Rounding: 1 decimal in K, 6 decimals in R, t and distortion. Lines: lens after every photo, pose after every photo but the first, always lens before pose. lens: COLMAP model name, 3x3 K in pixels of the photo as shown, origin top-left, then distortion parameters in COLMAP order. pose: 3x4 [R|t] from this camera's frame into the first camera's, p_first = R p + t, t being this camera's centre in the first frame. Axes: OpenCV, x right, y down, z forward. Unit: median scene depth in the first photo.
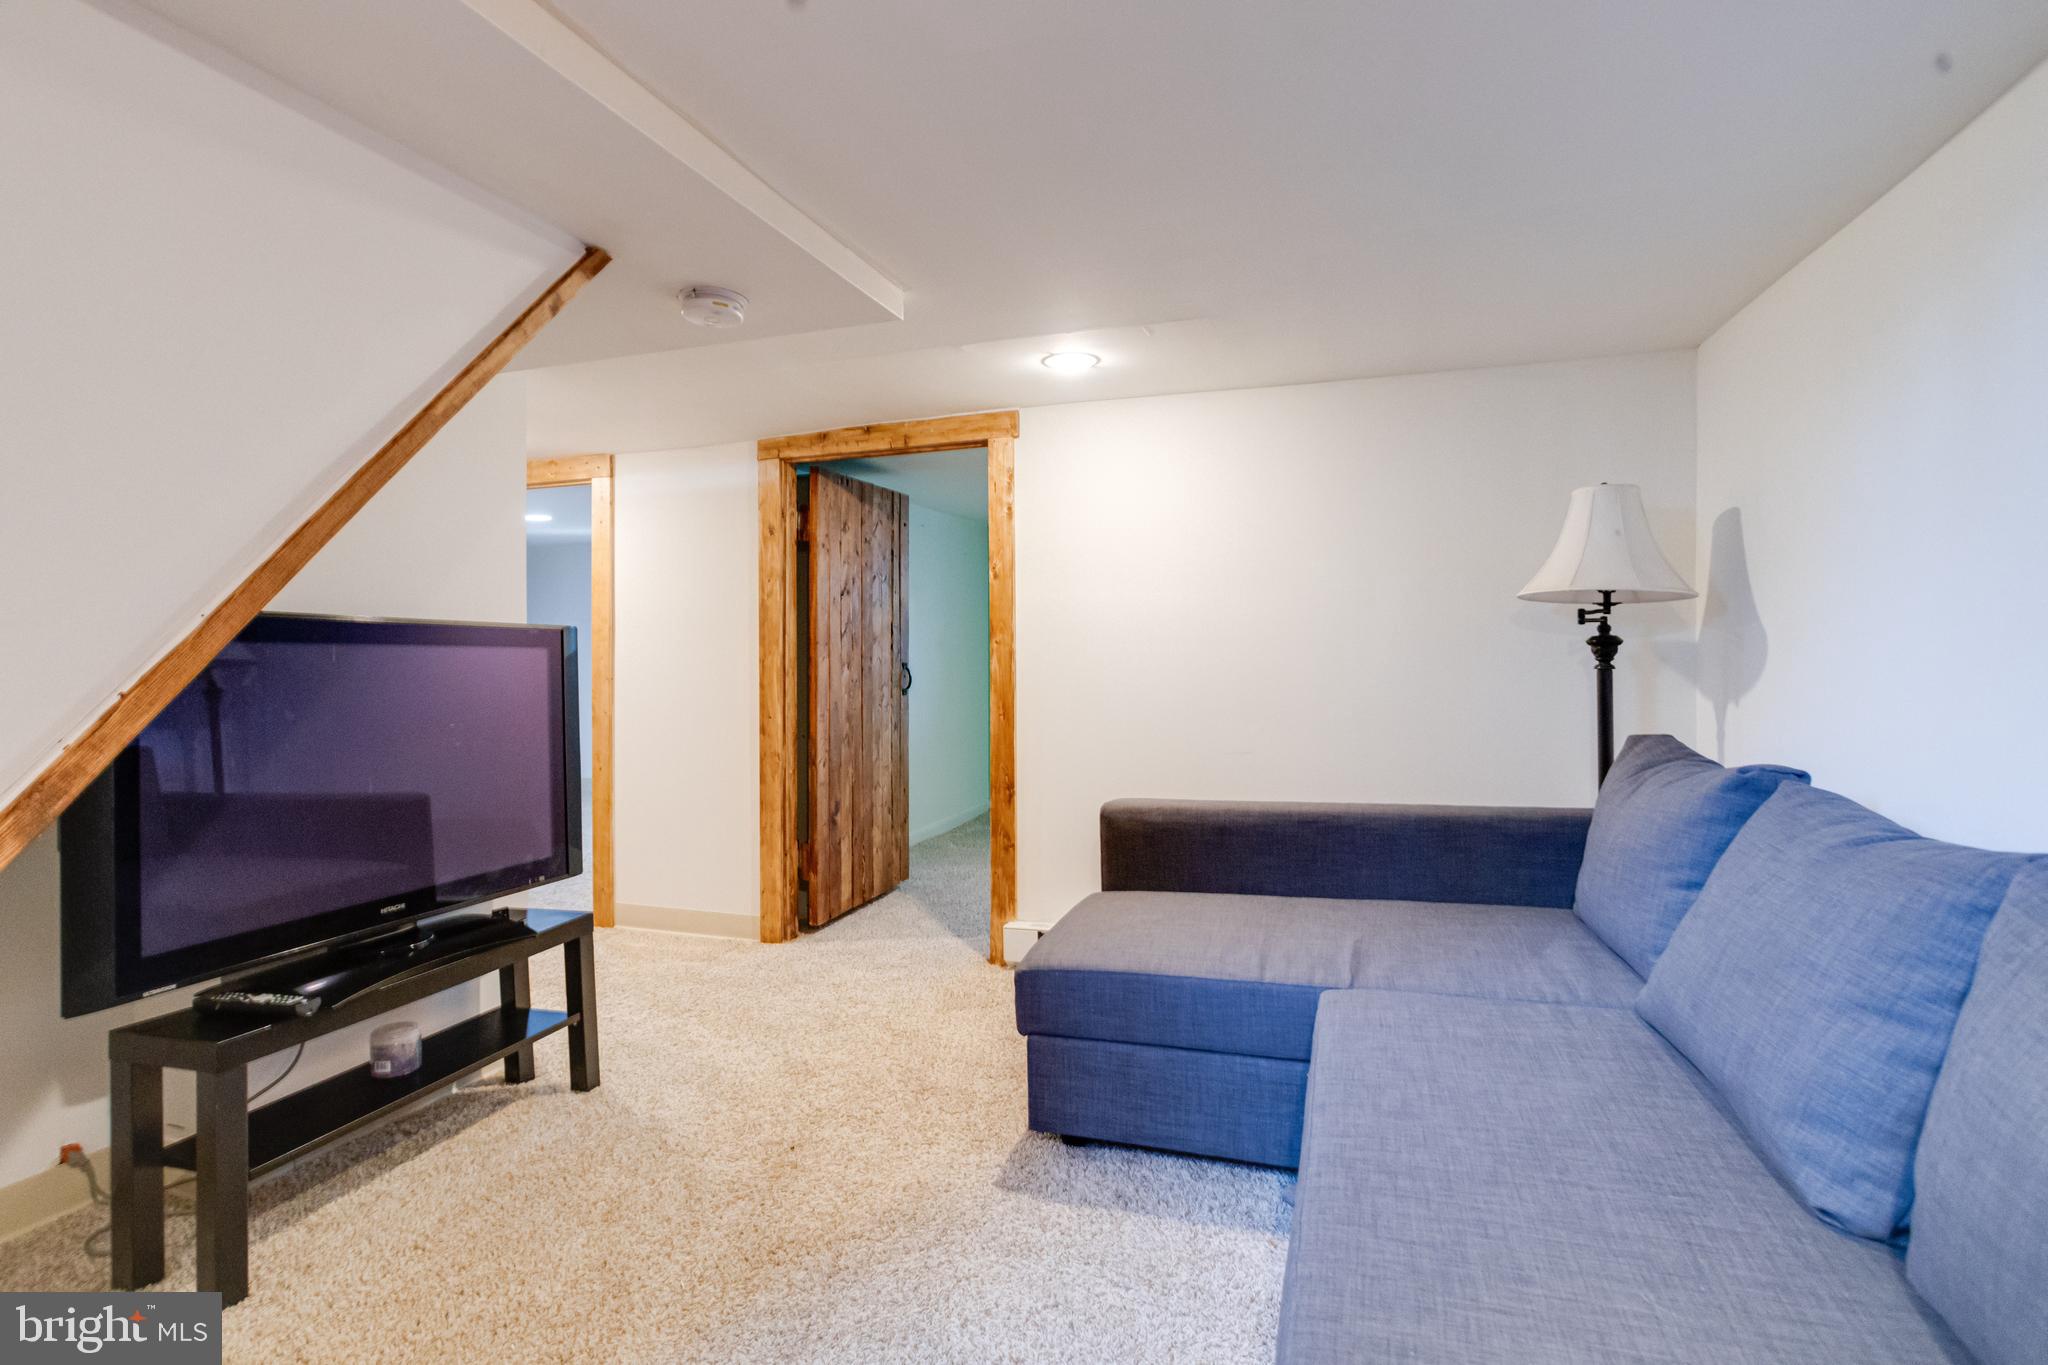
lens RADIAL K [[1003.9, 0, 1028.4], [0, 1003.9, 657.2], [0, 0, 1]] dist [-0.045849, 0.023230]
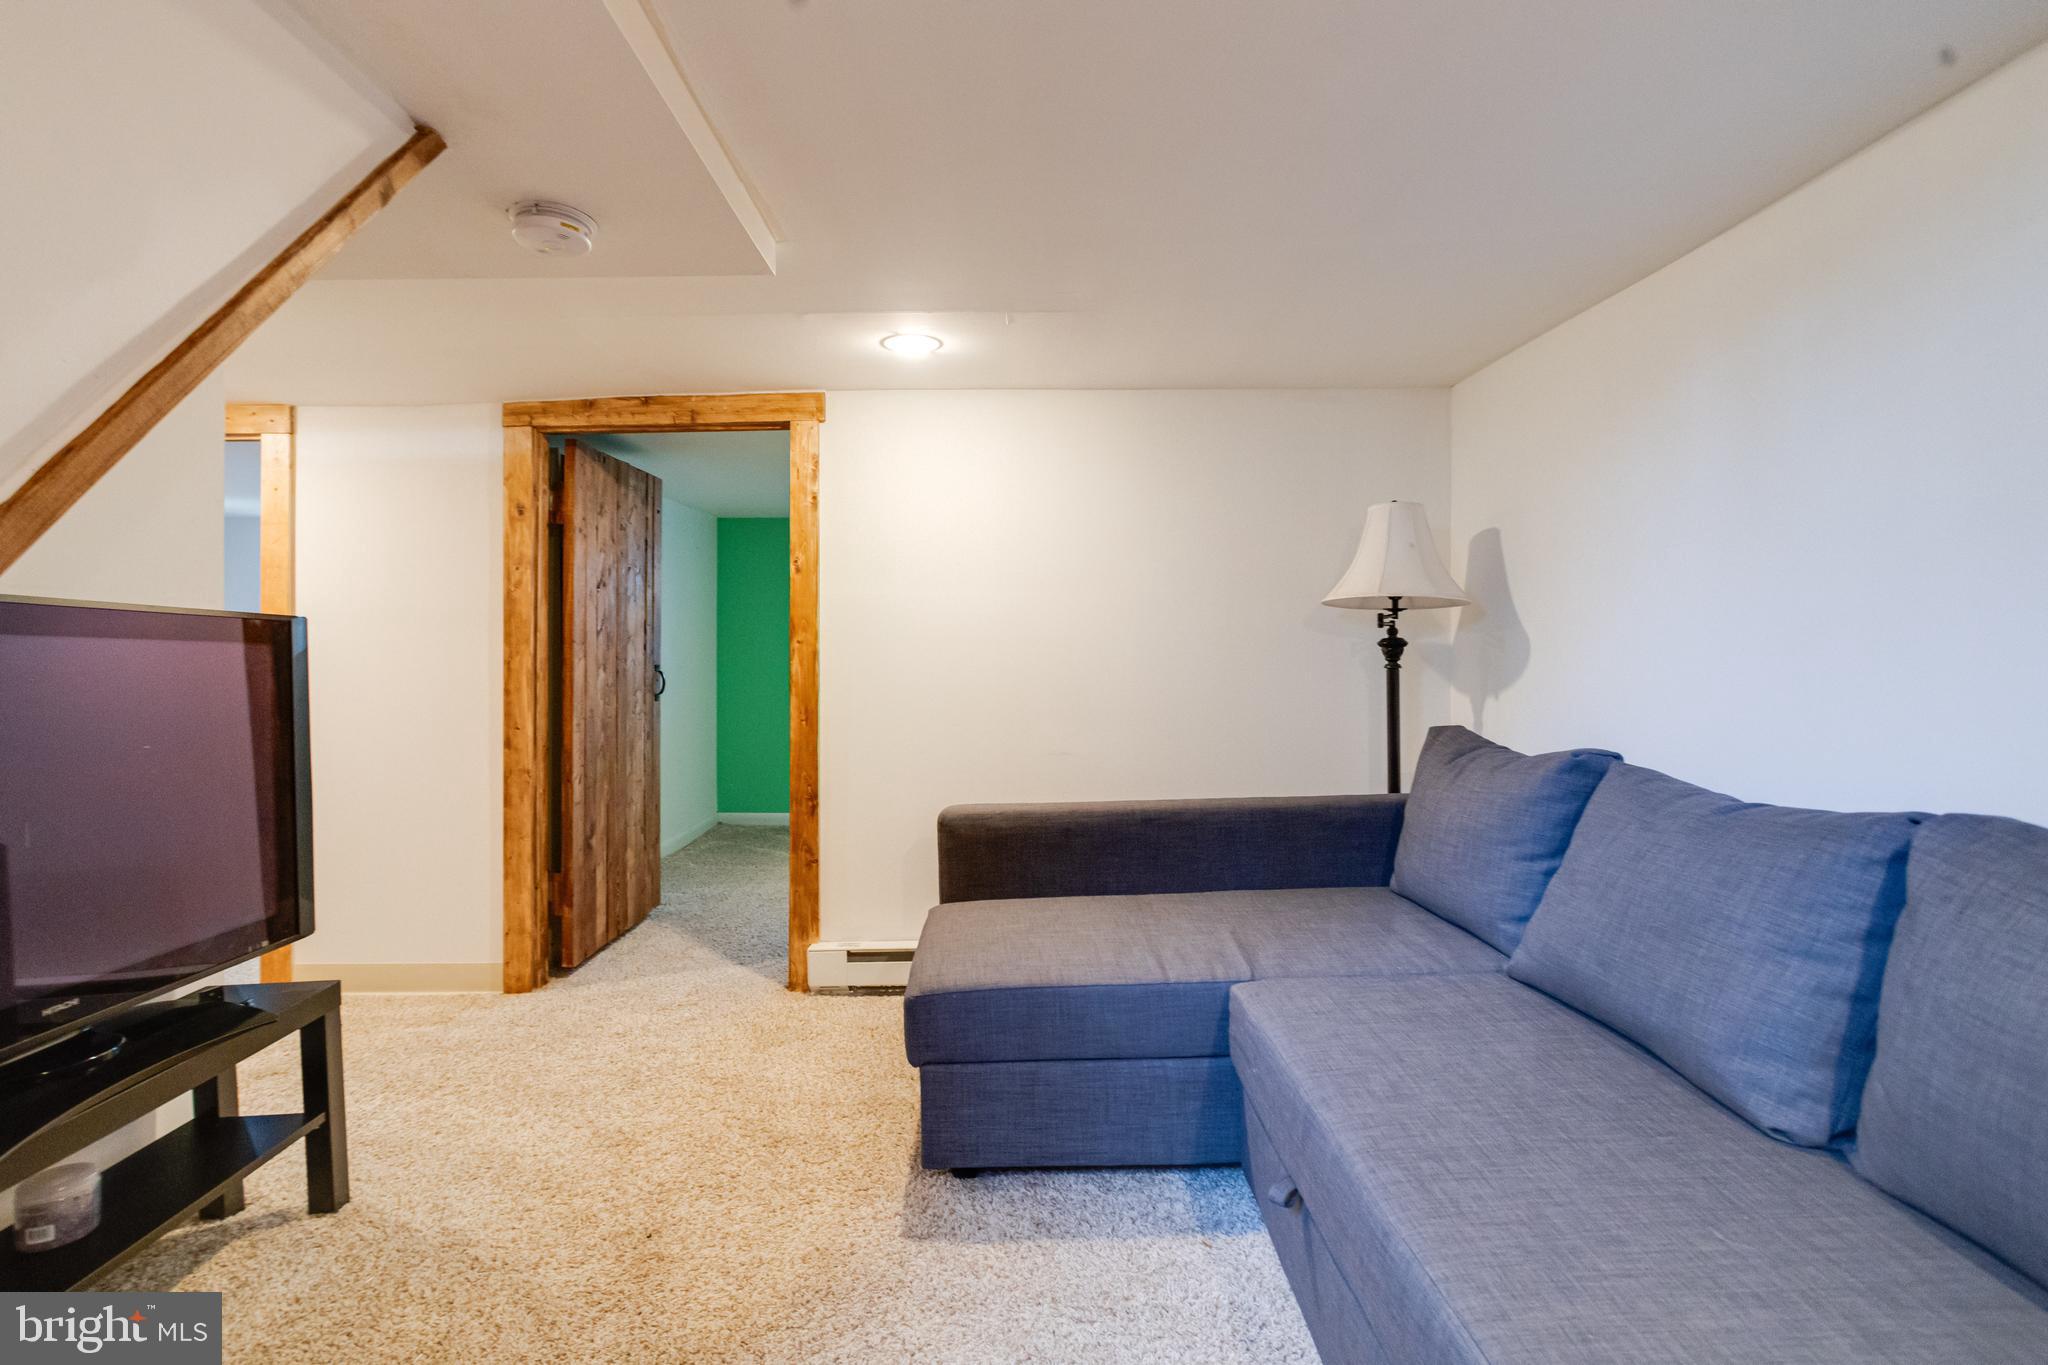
lens RADIAL K [[997.3, 0, 1026.4], [0, 997.3, 657.0], [0, 0, 1]] dist [-0.032766, 0.013057]
pose [[0.944441, 0.001149, 0.328679, -0.186148], [0.000342, 0.999990, -0.004478, 0.004798], [-0.328681, 0.004342, 0.944431, 0.089400]]
